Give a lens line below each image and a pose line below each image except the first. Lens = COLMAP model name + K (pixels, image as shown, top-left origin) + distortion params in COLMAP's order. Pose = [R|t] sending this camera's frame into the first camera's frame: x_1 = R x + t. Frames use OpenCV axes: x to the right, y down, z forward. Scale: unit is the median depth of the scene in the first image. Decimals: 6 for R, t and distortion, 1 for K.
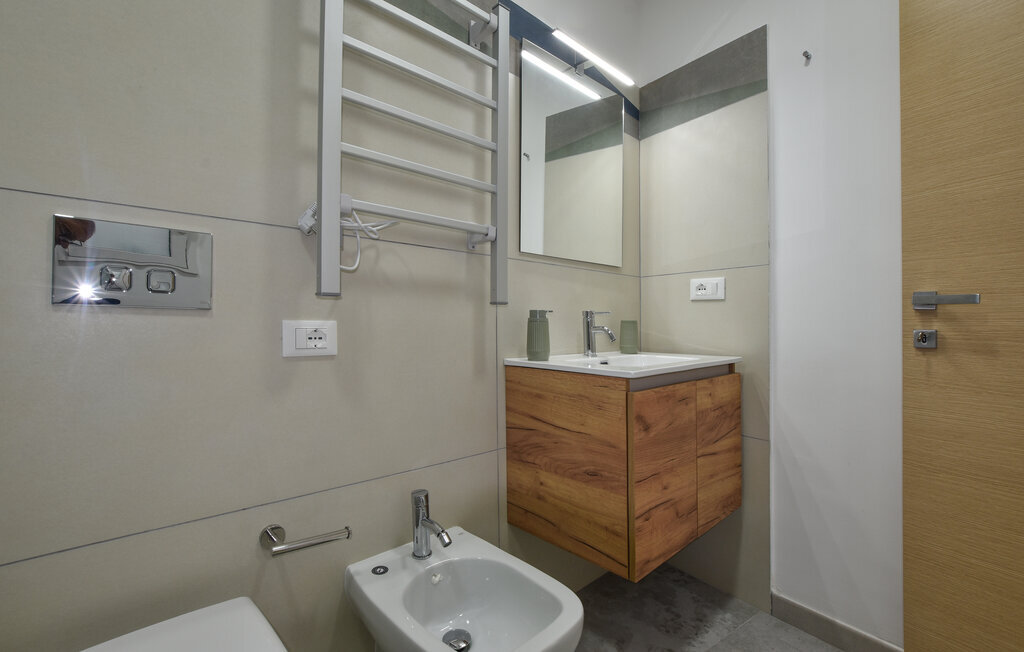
lens RADIAL K [[453.8, 0, 510.5], [0, 453.8, 323.4], [0, 0, 1]] dist [-0.025306, 0.001201]
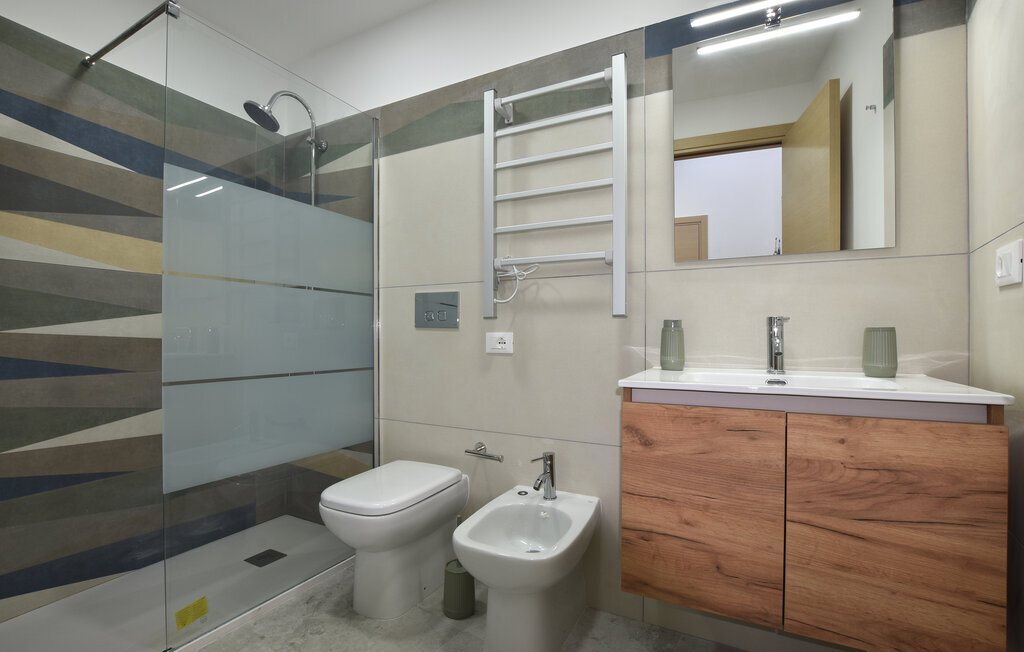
lens RADIAL K [[453.8, 0, 509.5], [0, 453.8, 333.4], [0, 0, 1]] dist [-0.025306, 0.001201]
pose [[0.327224, -0.006871, -0.944922, 1.173036], [0.005442, 0.999971, -0.005387, 0.005888], [0.944931, -0.003380, 0.327252, 0.446367]]
